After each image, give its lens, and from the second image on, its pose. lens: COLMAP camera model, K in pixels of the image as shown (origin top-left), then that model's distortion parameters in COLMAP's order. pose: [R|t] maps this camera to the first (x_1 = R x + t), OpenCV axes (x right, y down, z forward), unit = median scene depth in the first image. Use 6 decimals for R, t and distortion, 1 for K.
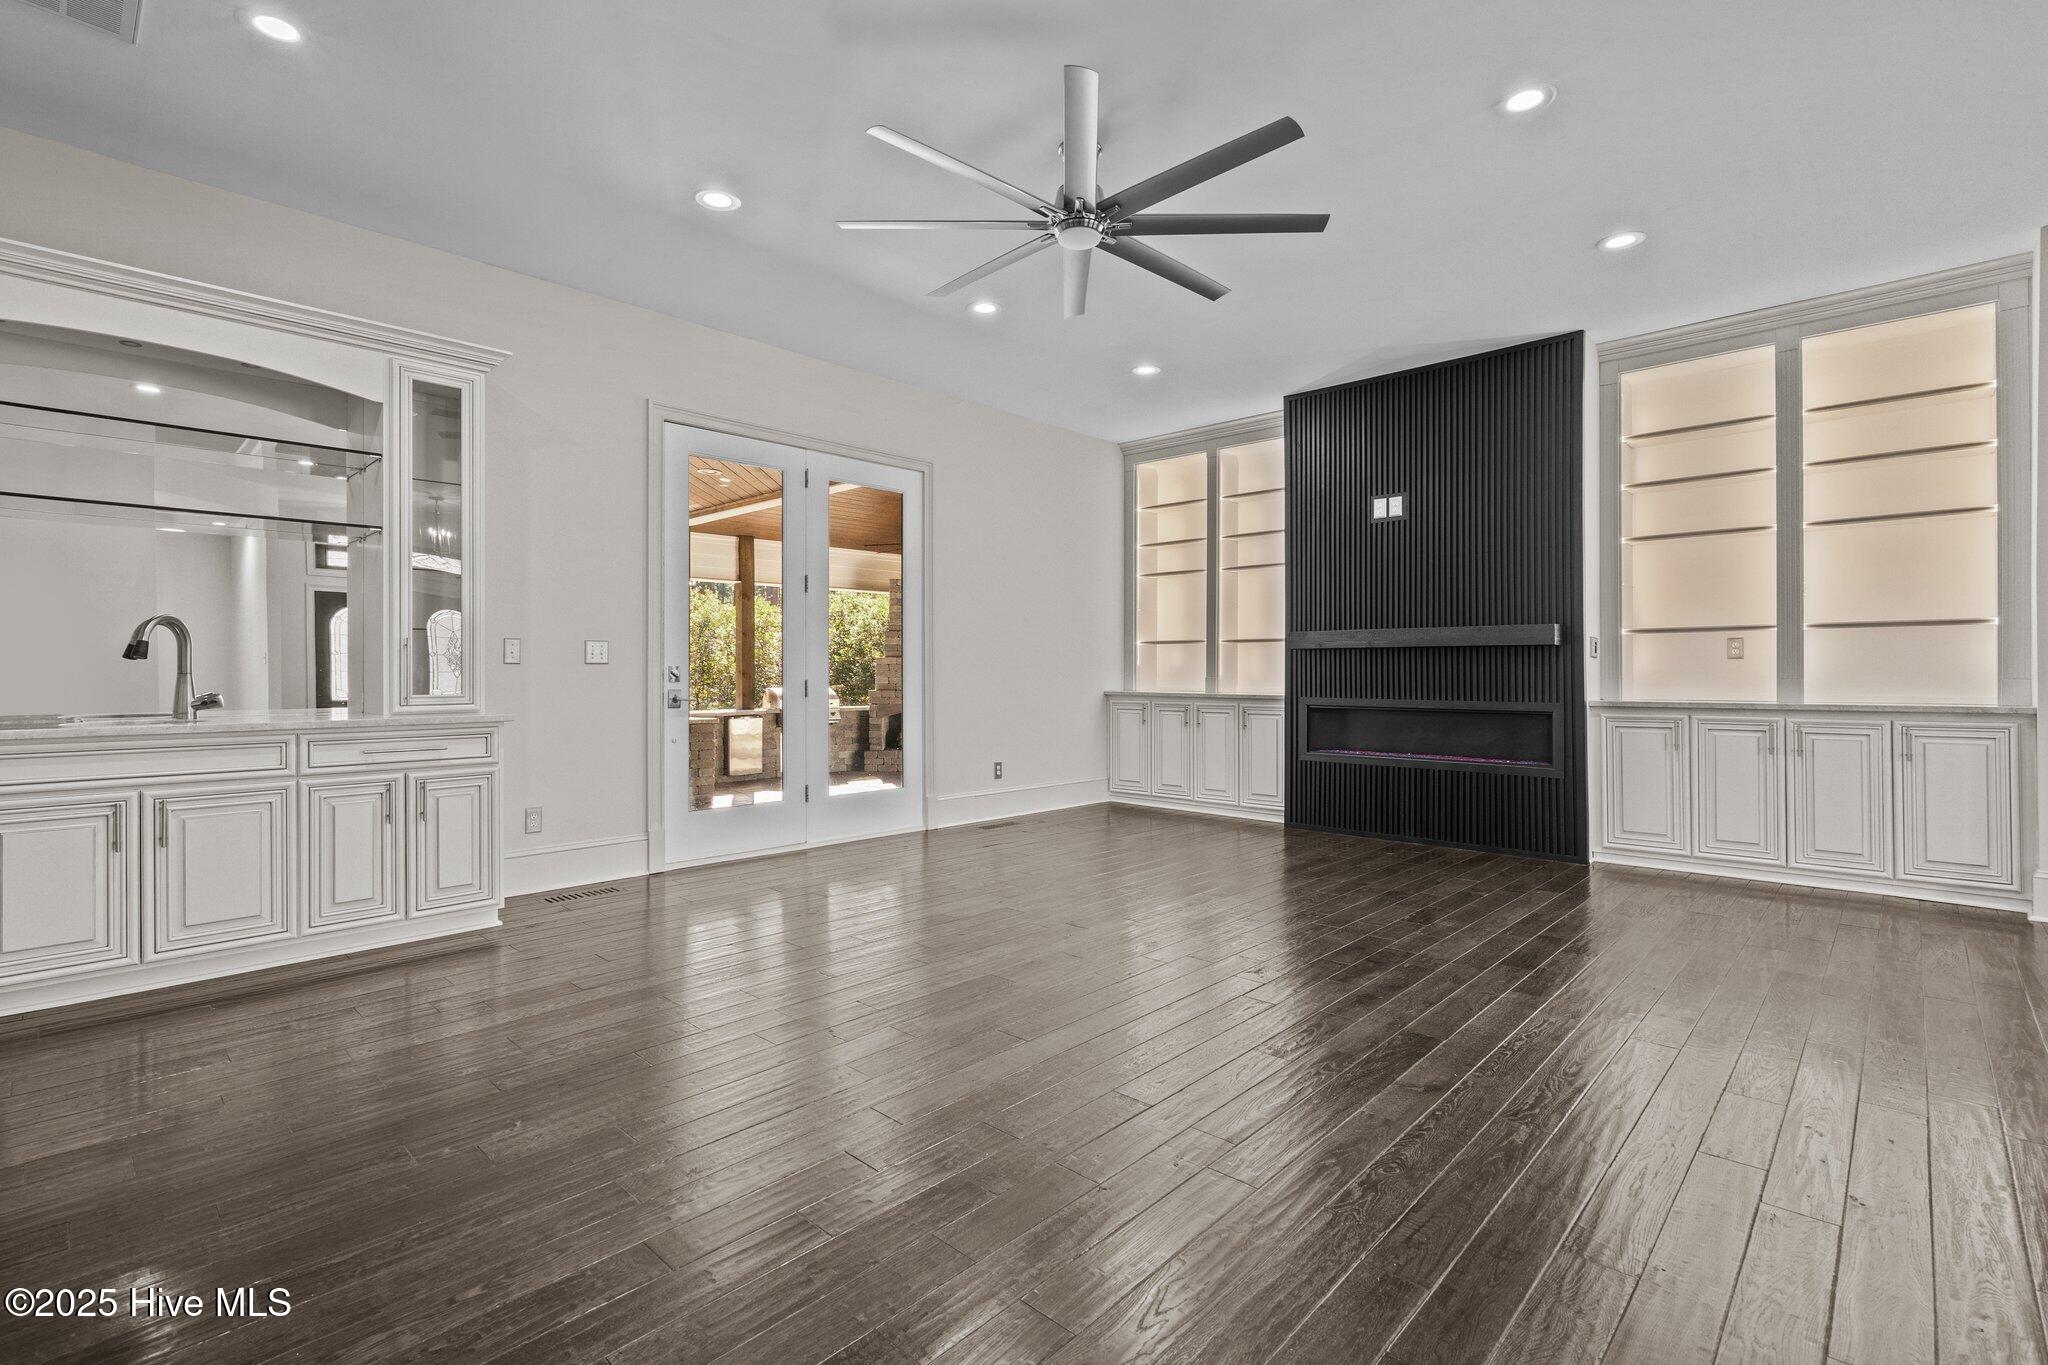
lens RADIAL K [[946.1, 0, 1016.9], [0, 946.1, 672.3], [0, 0, 1]] dist [0.013224, 0.000170]
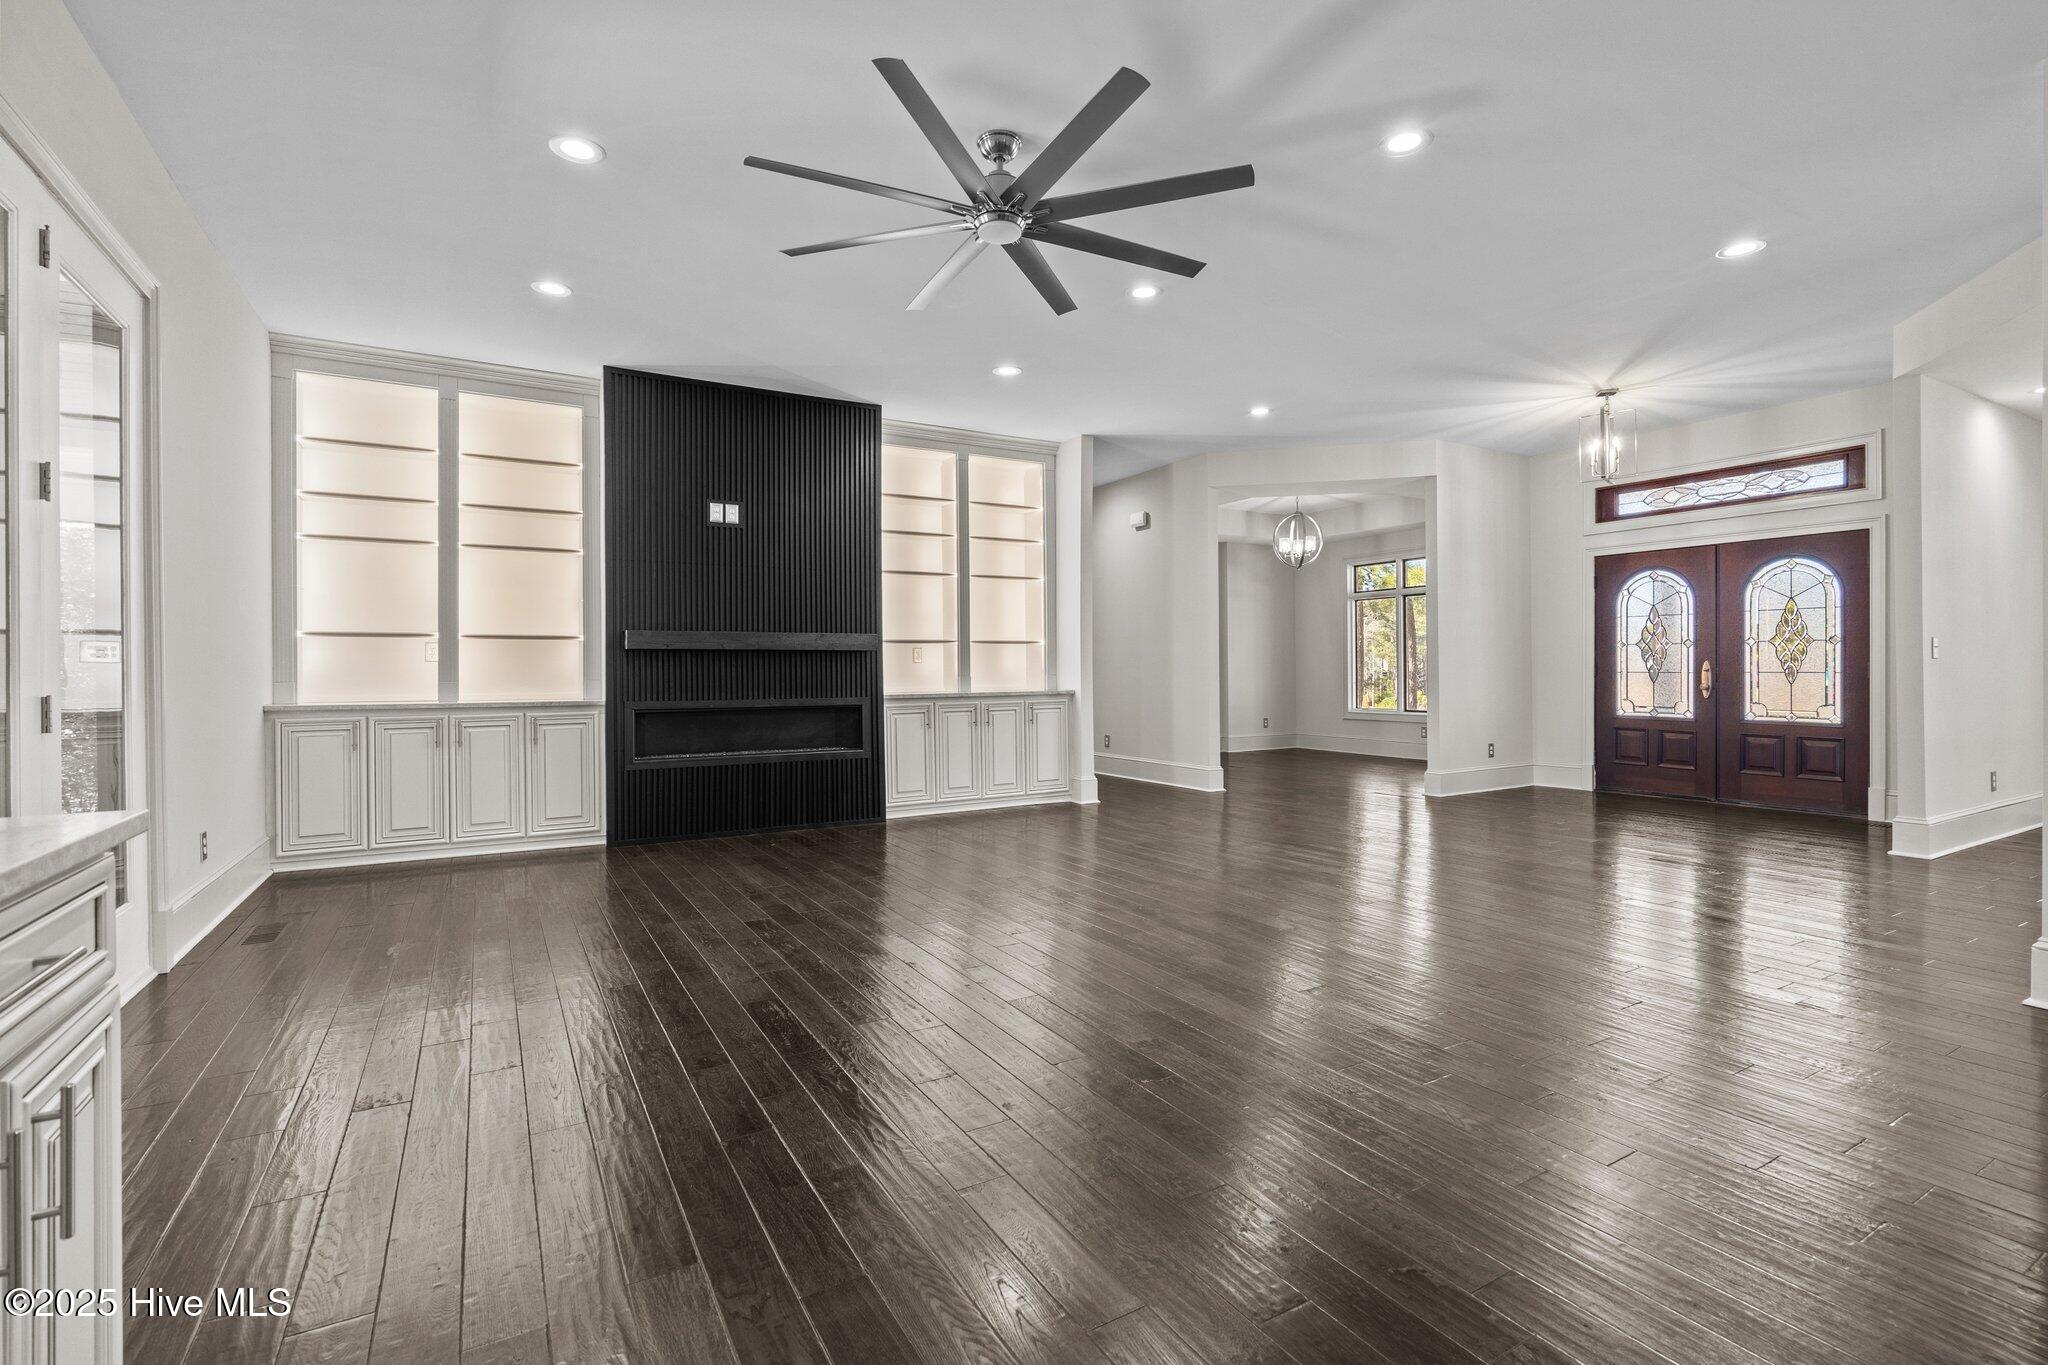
lens RADIAL K [[933.5, 0, 1019.4], [0, 933.5, 676.8], [0, 0, 1]] dist [0.001675, 0.000567]
pose [[0.282214, -0.007280, 0.959324, -0.509145], [0.006241, 0.999964, 0.005753, -0.000726], [-0.959331, 0.004364, 0.282250, 0.427517]]
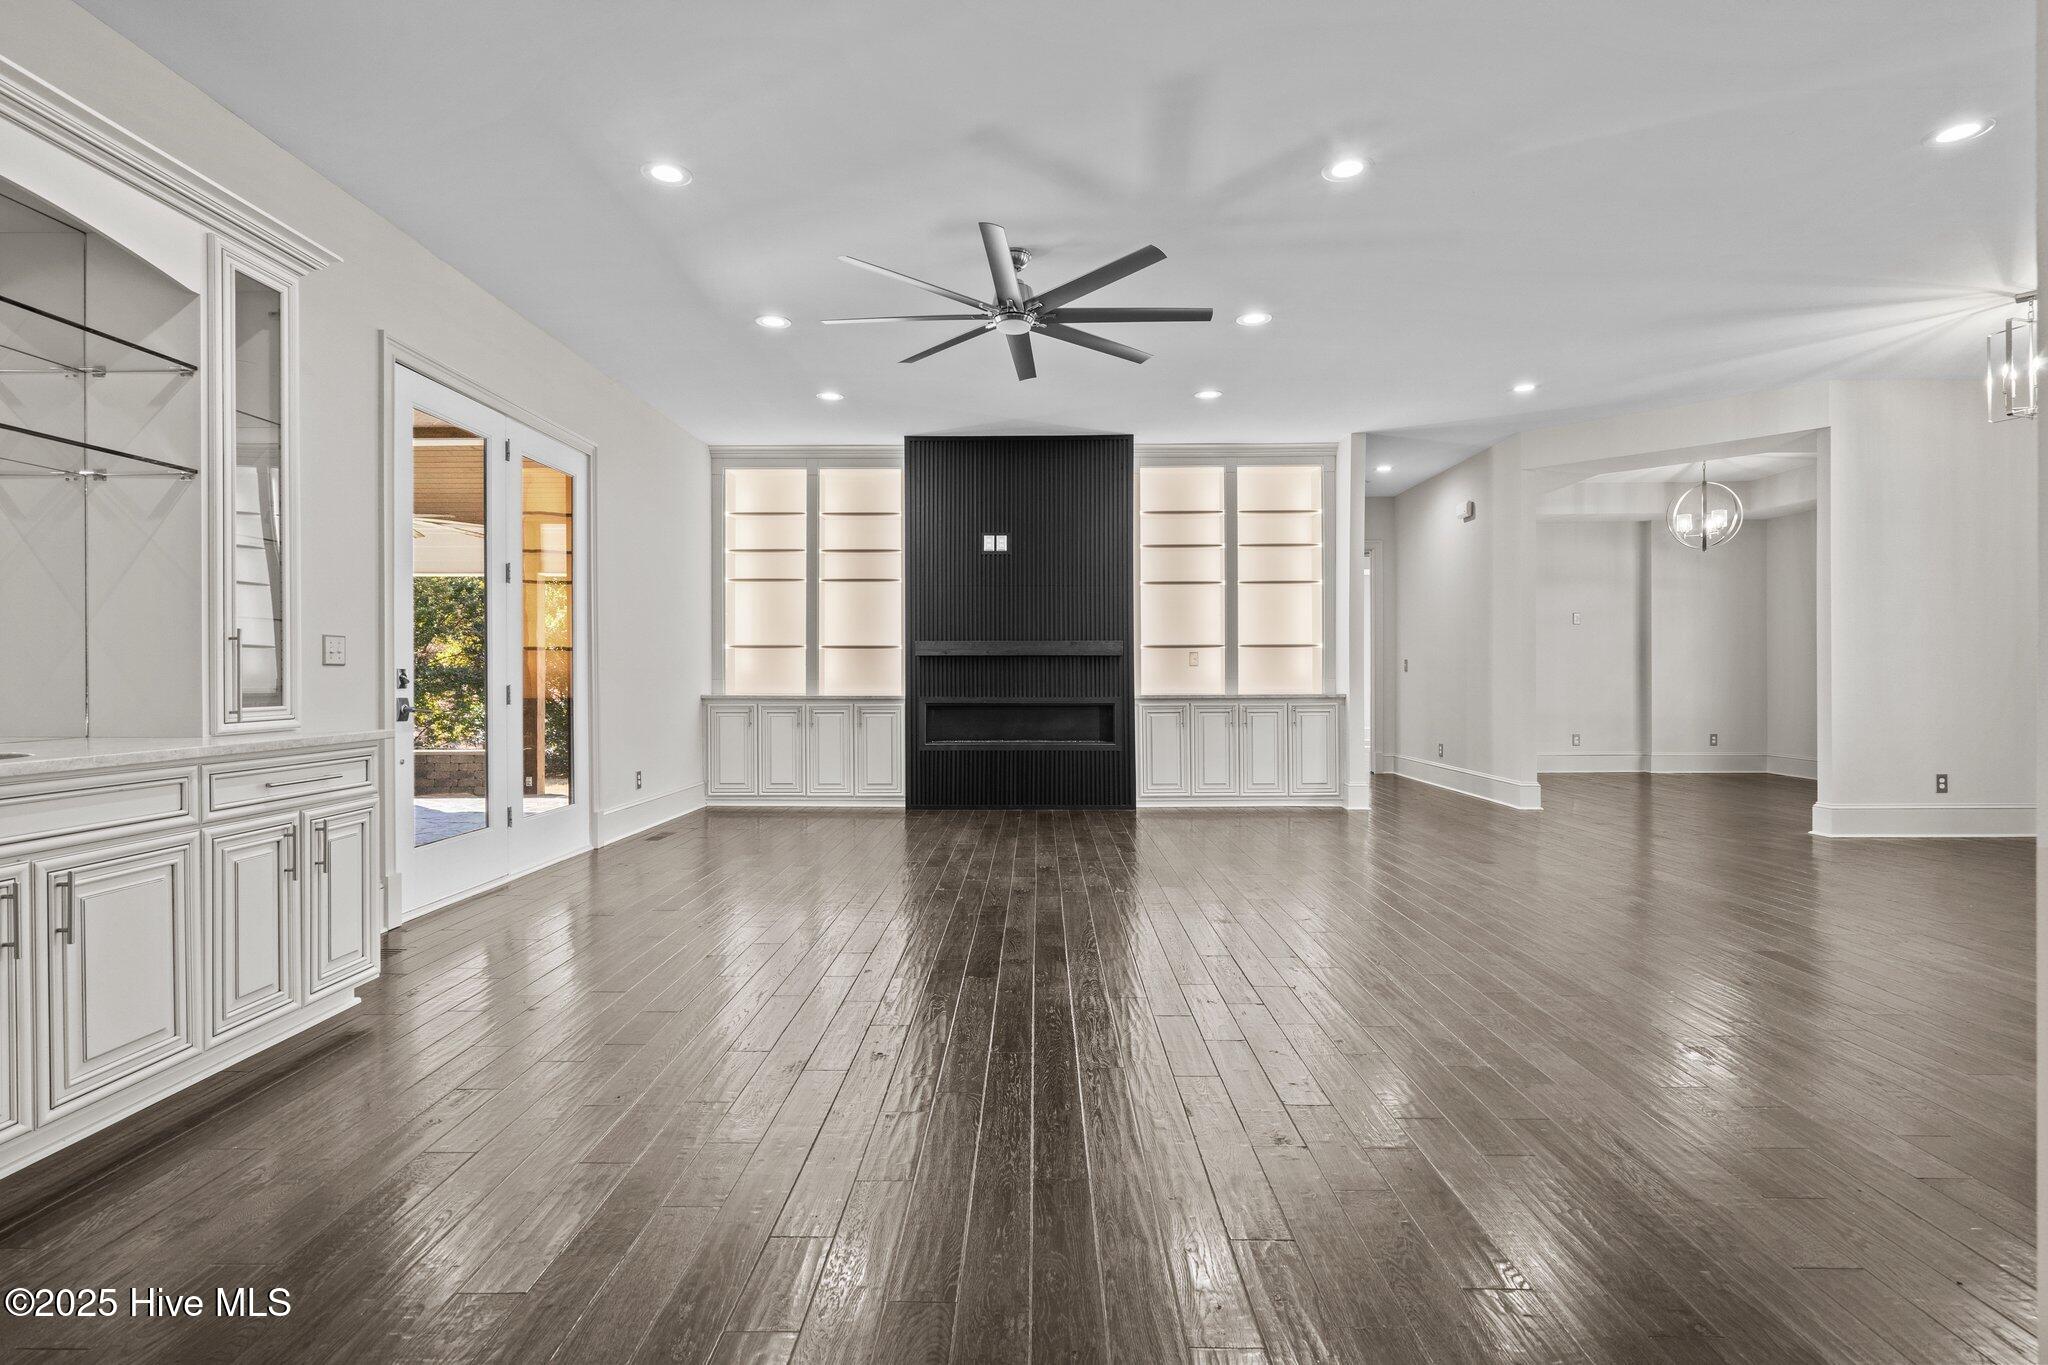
lens RADIAL K [[974.4, 0, 1018.1], [0, 974.4, 679.1], [0, 0, 1]] dist [-0.000283, 0.000530]
pose [[0.737411, -0.003329, 0.675436, -0.470259], [0.001245, 0.999993, 0.003569, 0.000211], [-0.675443, -0.001790, 0.737410, 0.038488]]
